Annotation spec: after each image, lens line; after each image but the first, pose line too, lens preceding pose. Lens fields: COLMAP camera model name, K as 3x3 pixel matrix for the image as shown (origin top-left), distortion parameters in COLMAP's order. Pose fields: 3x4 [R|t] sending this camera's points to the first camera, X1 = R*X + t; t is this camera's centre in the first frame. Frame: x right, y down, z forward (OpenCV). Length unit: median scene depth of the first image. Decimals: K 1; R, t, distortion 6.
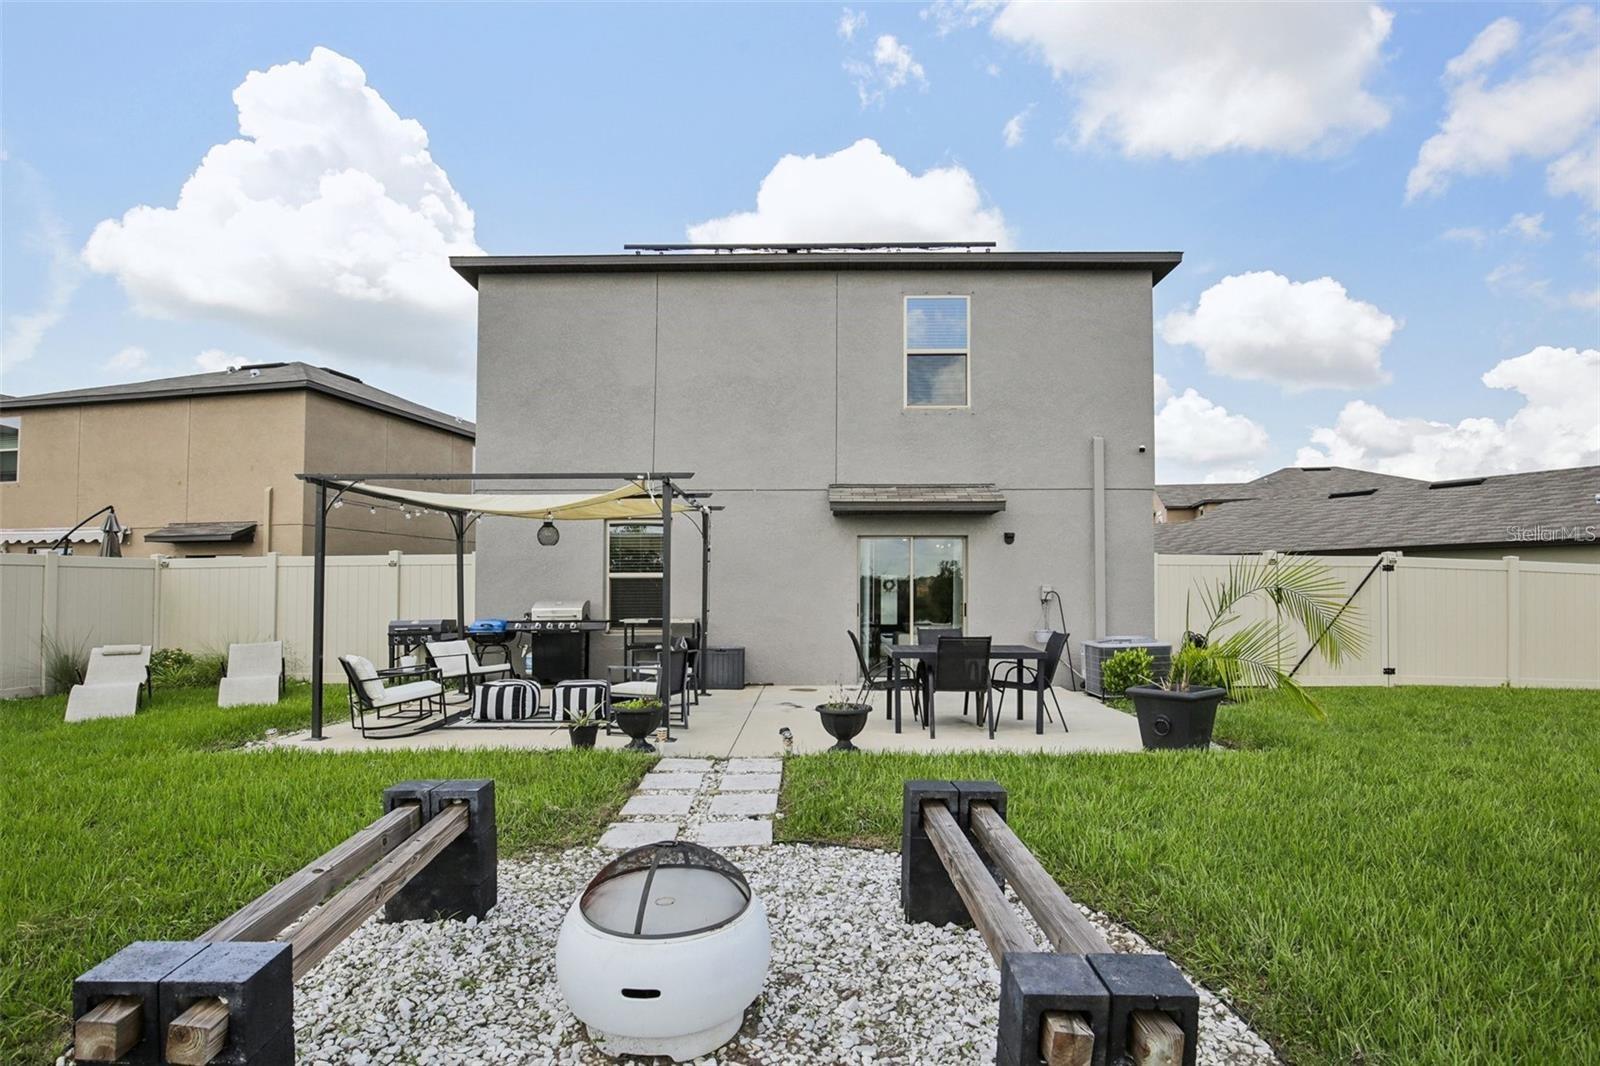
lens RADIAL K [[860.7, 0, 800.2], [0, 860.7, 576.2], [0, 0, 1]] dist [-0.001258, -0.000122]
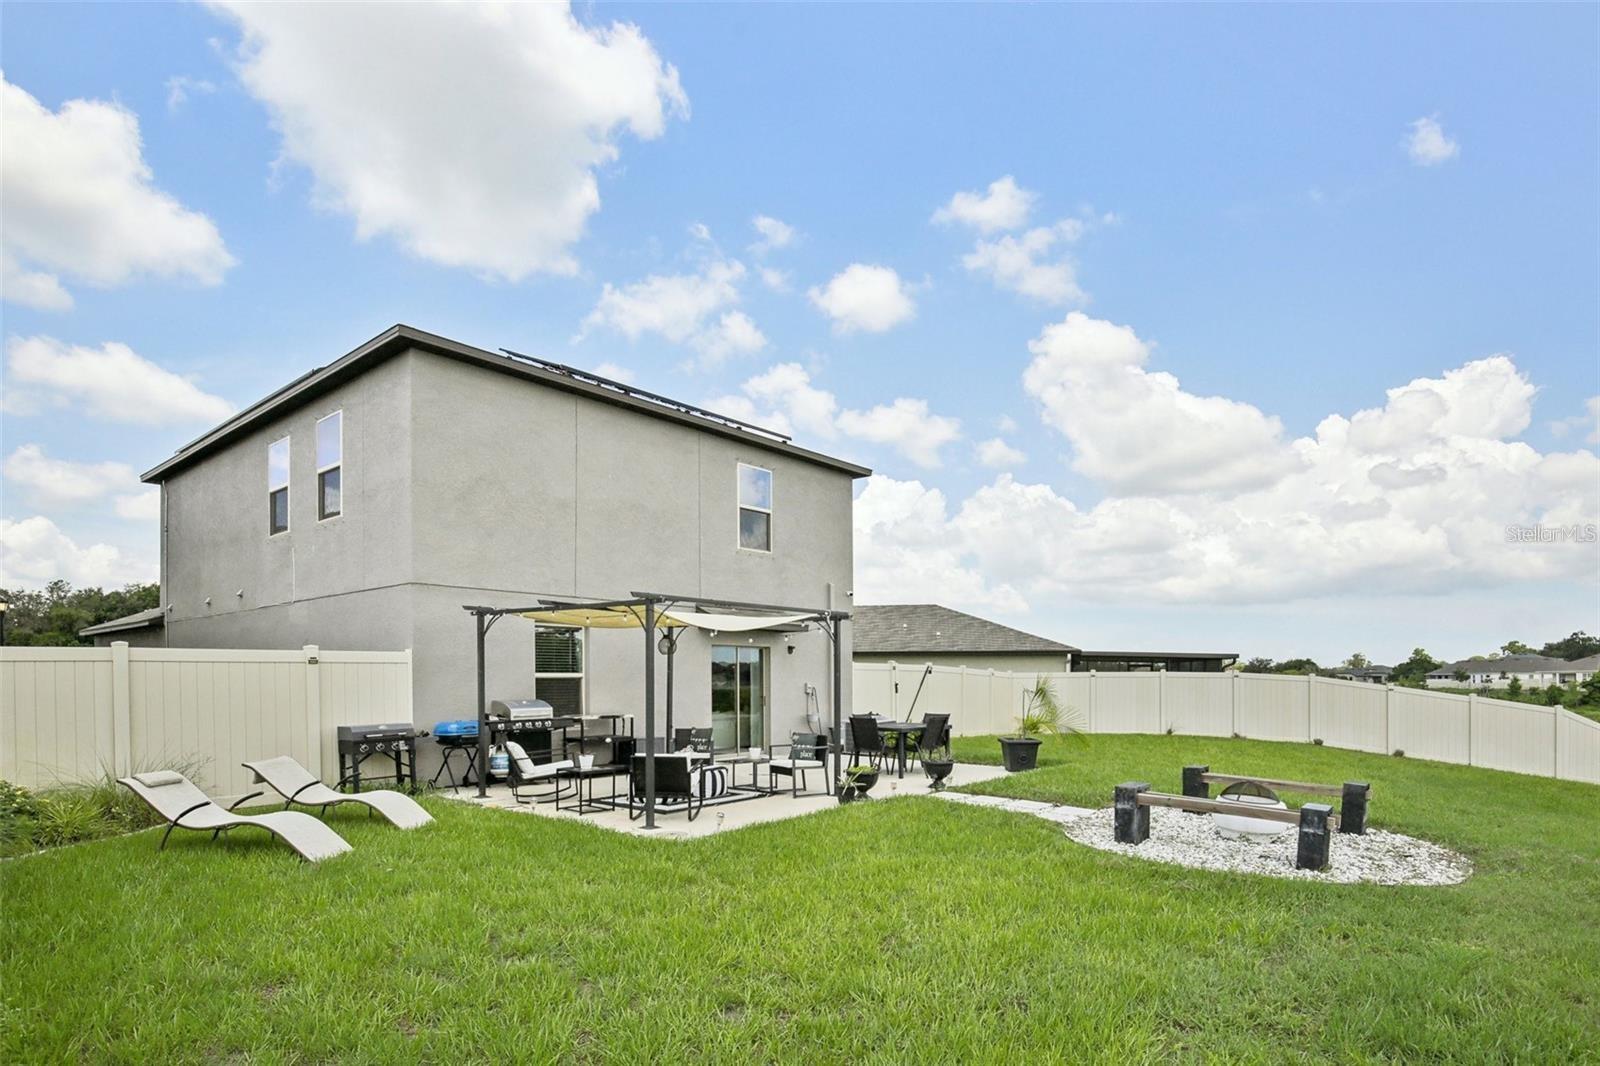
lens RADIAL K [[872.0, 0, 800.2], [0, 872.0, 686.0], [0, 0, 1]] dist [-0.000159, -0.000085]
pose [[0.643824, -0.004382, 0.765161, -0.829442], [-0.021032, 0.999504, 0.023420, -0.019235], [-0.764884, -0.031171, 0.643413, 0.066899]]
